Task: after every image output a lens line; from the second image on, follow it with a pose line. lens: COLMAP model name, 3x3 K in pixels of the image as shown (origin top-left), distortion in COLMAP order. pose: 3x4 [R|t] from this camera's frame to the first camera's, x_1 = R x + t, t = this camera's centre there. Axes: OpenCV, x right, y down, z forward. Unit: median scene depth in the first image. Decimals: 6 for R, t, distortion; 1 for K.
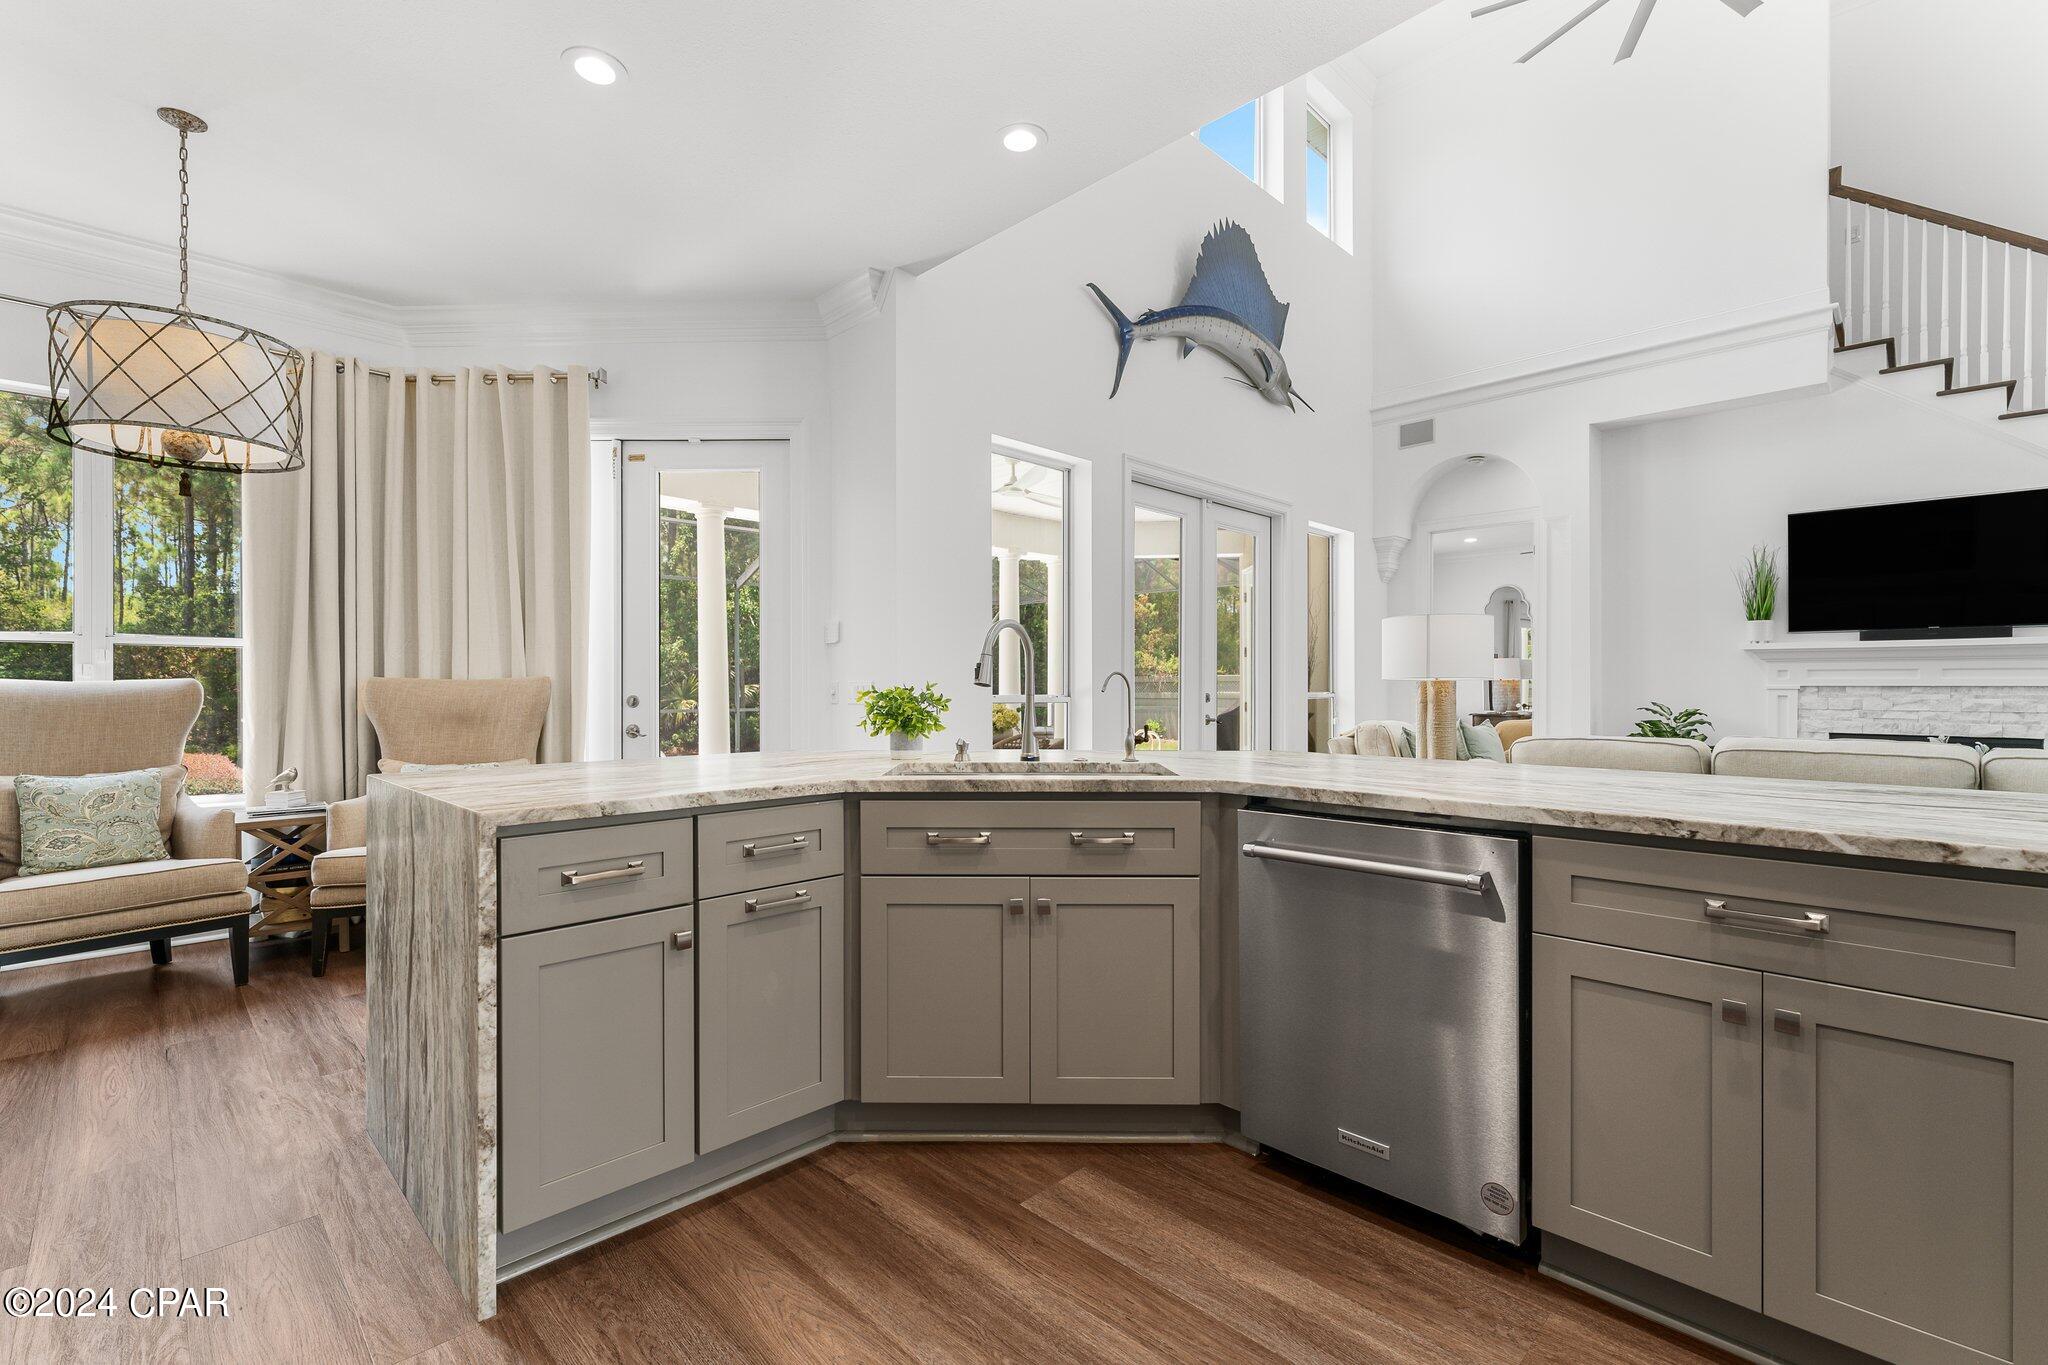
lens RADIAL K [[875.3, 0, 1040.8], [0, 875.3, 687.2], [0, 0, 1]] dist [-0.001356, 0.000604]
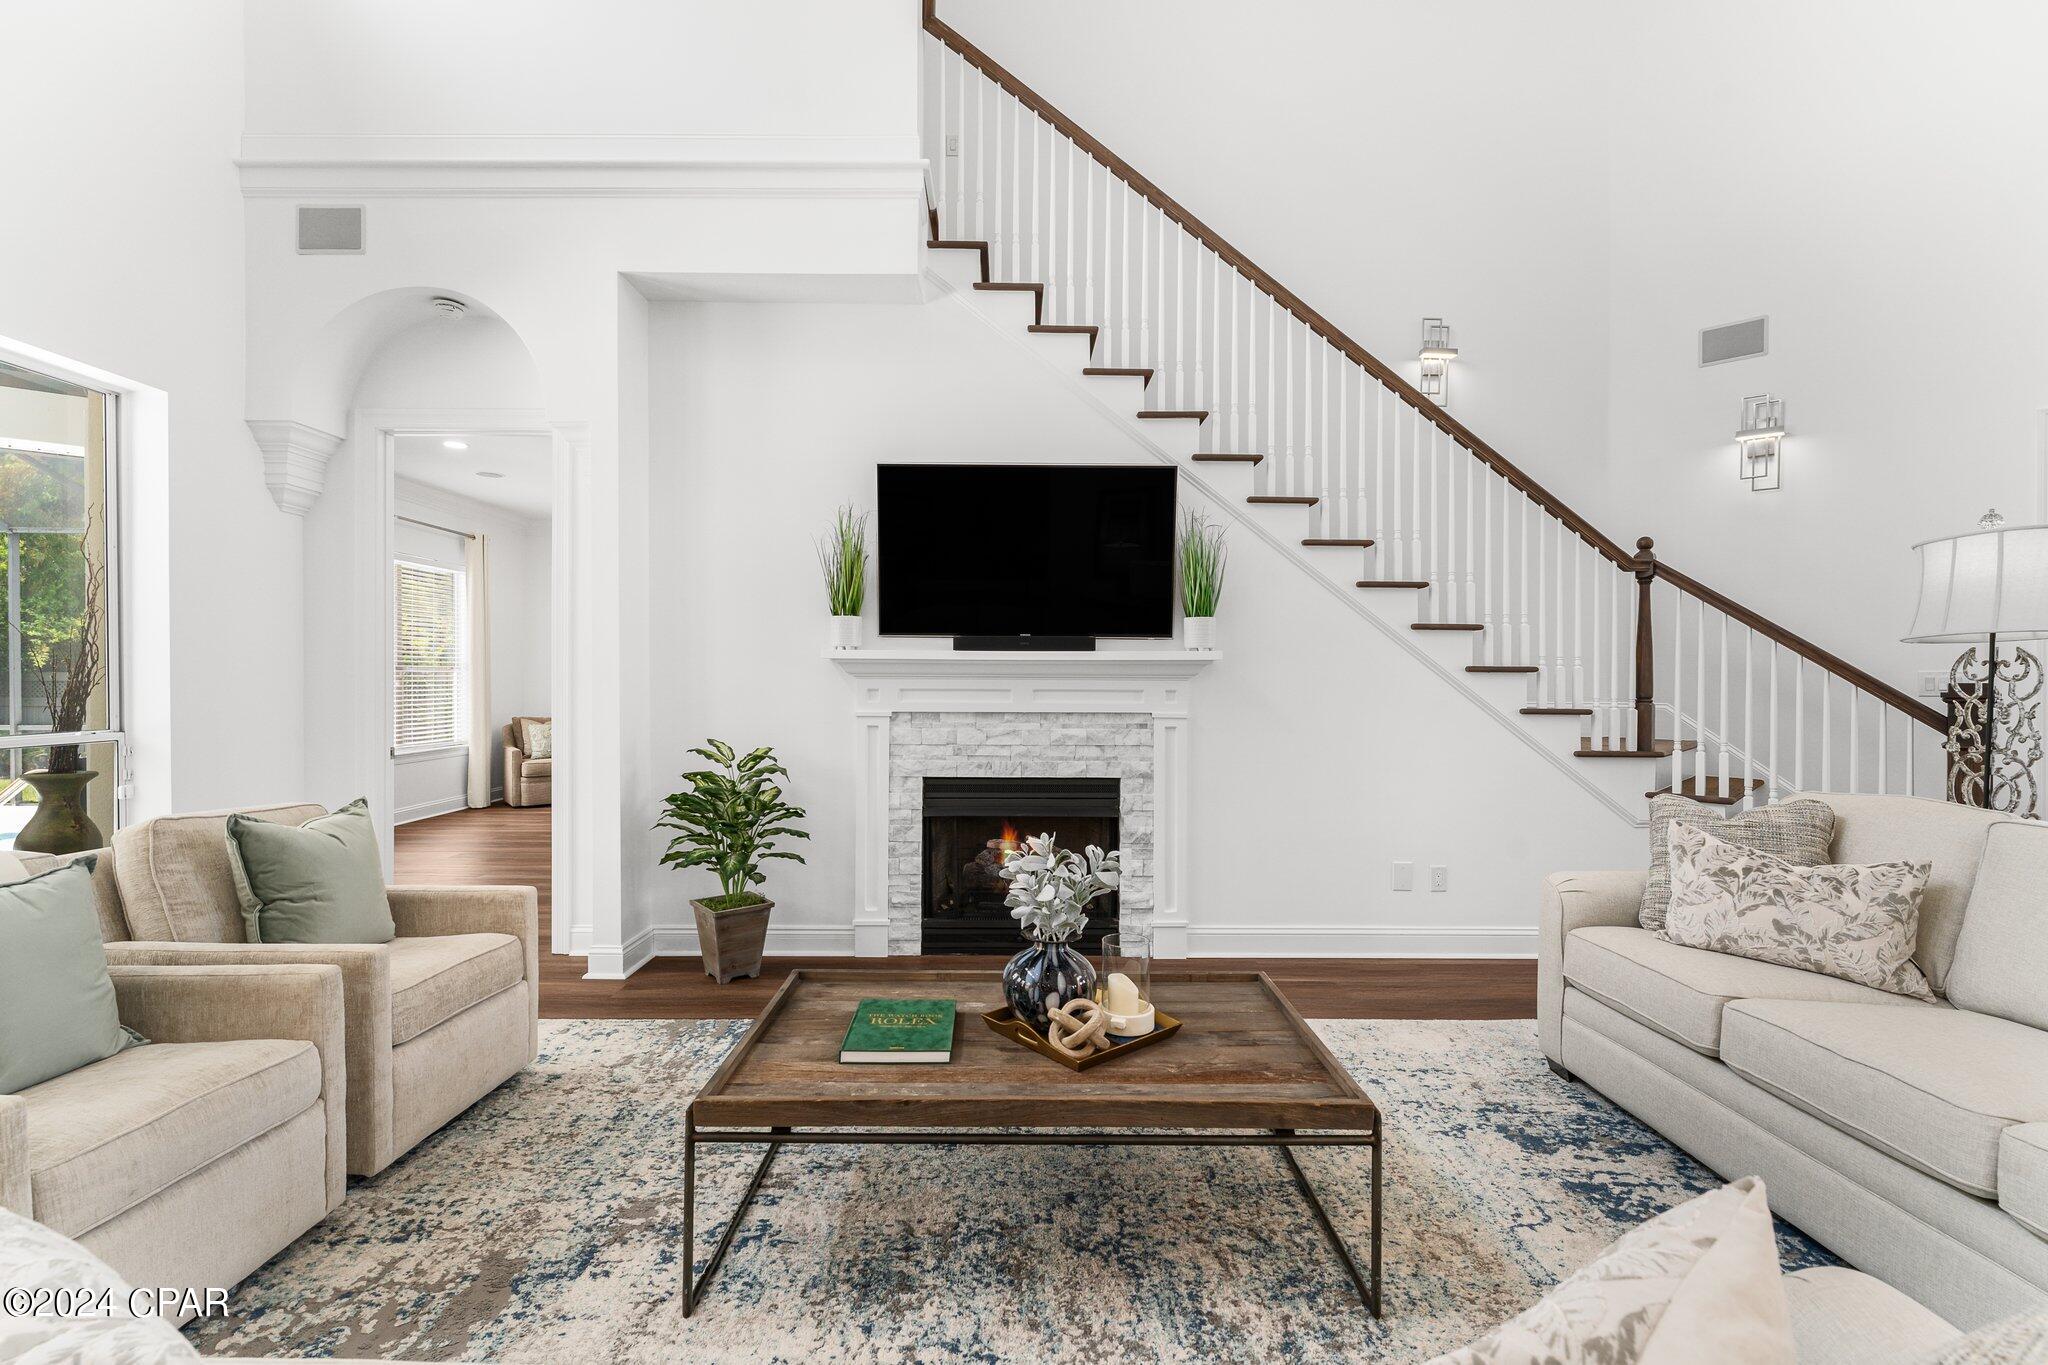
lens RADIAL K [[875.3, 0, 1000.1], [0, 875.3, 682.8], [0, 0, 1]] dist [-0.001356, 0.000604]
pose [[0.711666, 0.000324, 0.702517, 0.448624], [-0.000147, 1.000000, -0.000312, -0.025187], [-0.702518, 0.000119, 0.711666, 0.451135]]
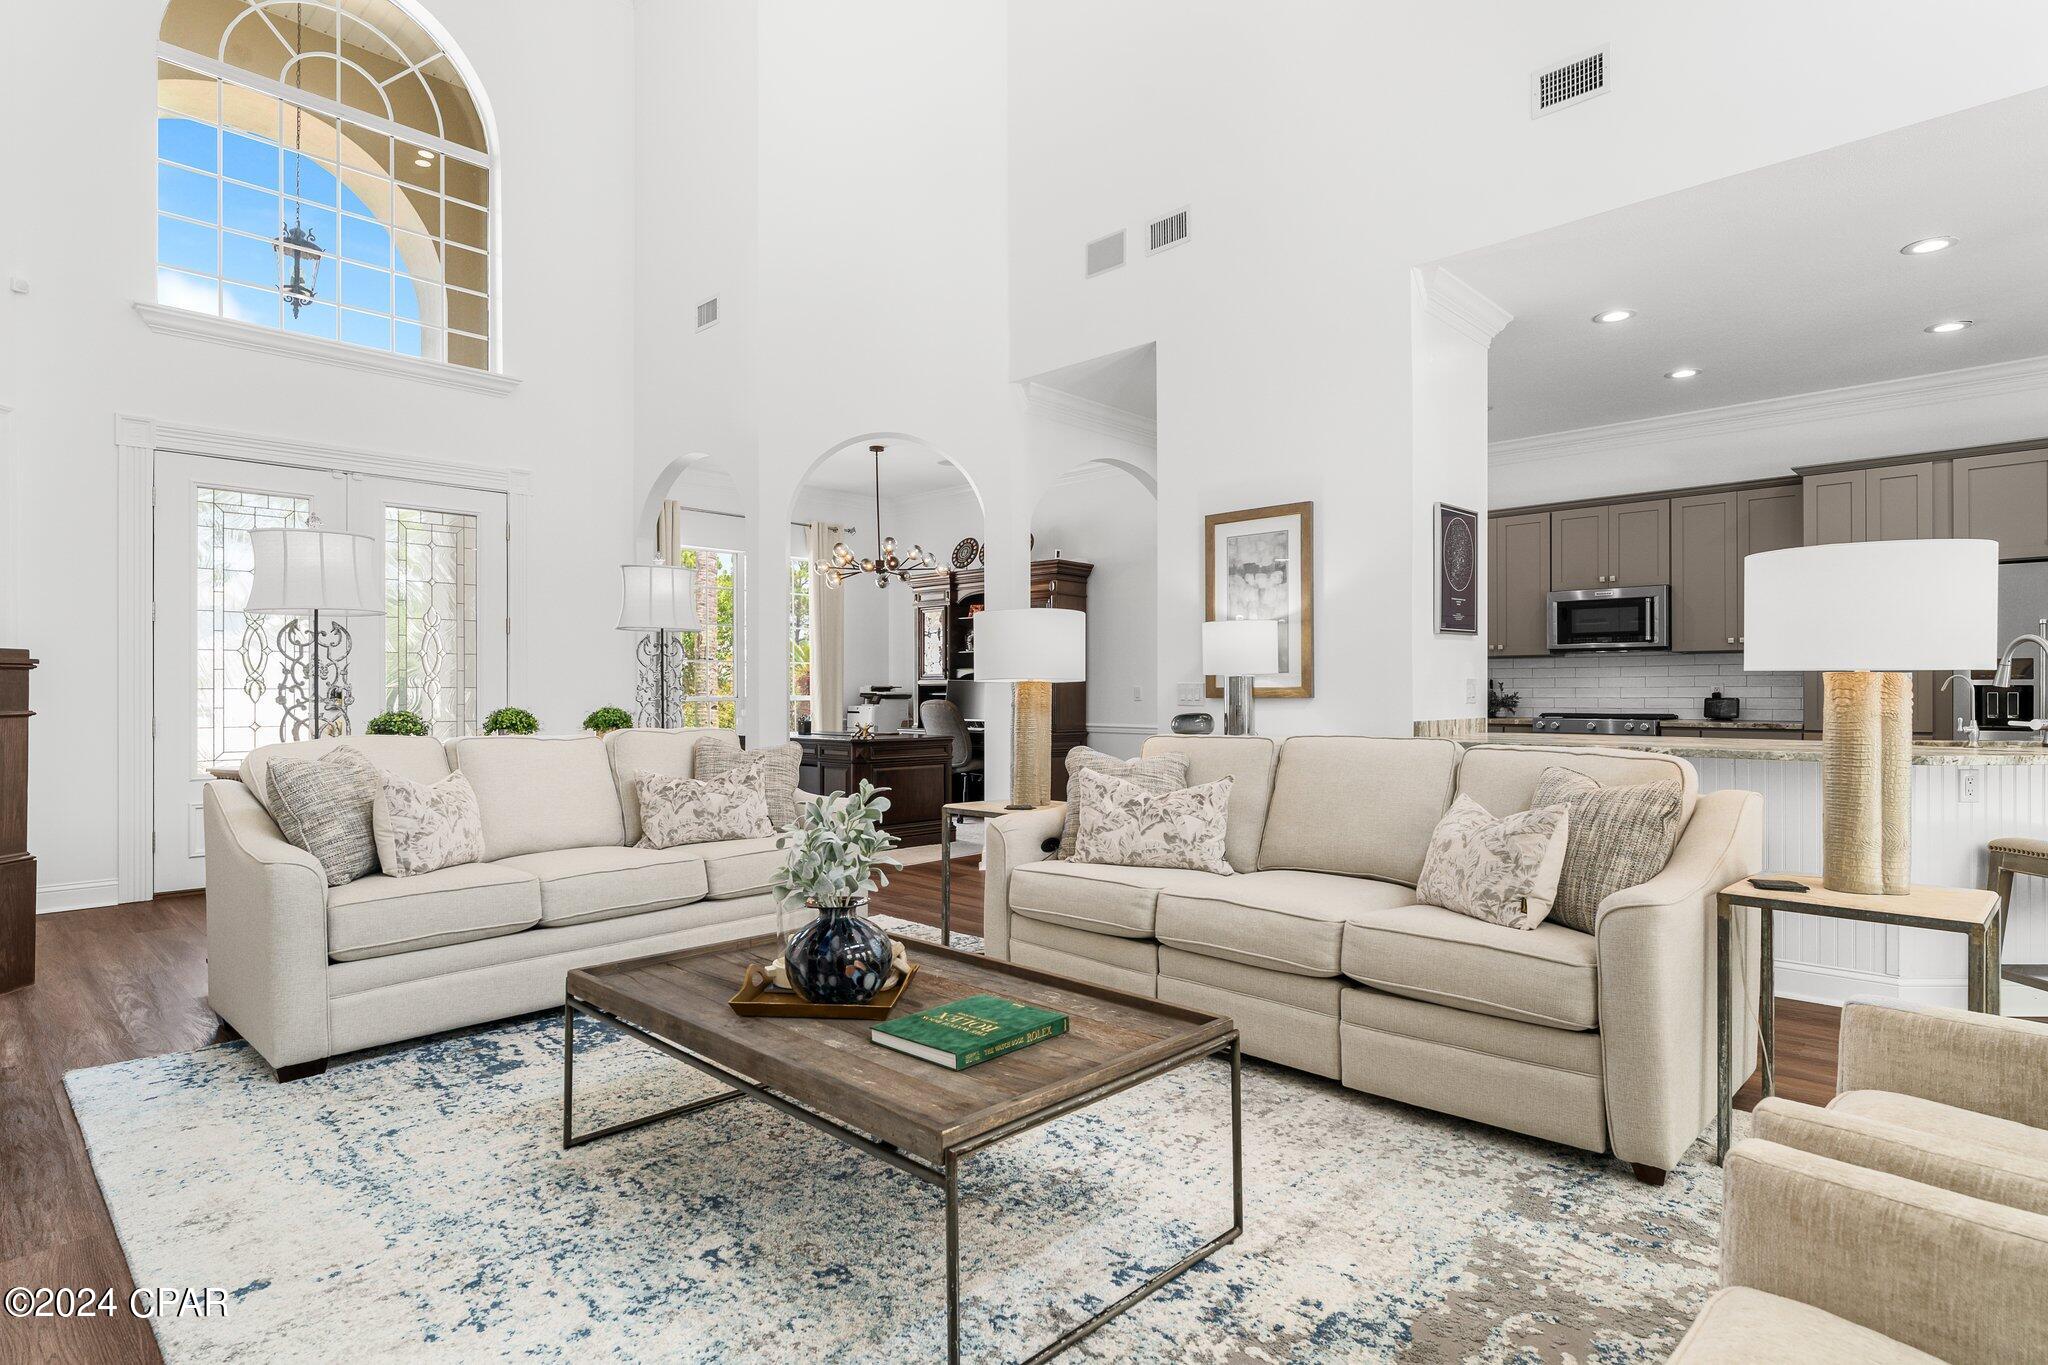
lens RADIAL K [[1075.0, 0, 1021.6], [0, 1075.0, 686.9], [0, 0, 1]] dist [0.000705, -0.000208]
pose [[-0.999879, 0.003705, -0.015102, 0.670962], [0.003678, 0.999992, 0.001756, 0.001001], [0.015108, 0.001700, -0.999884, 1.135674]]
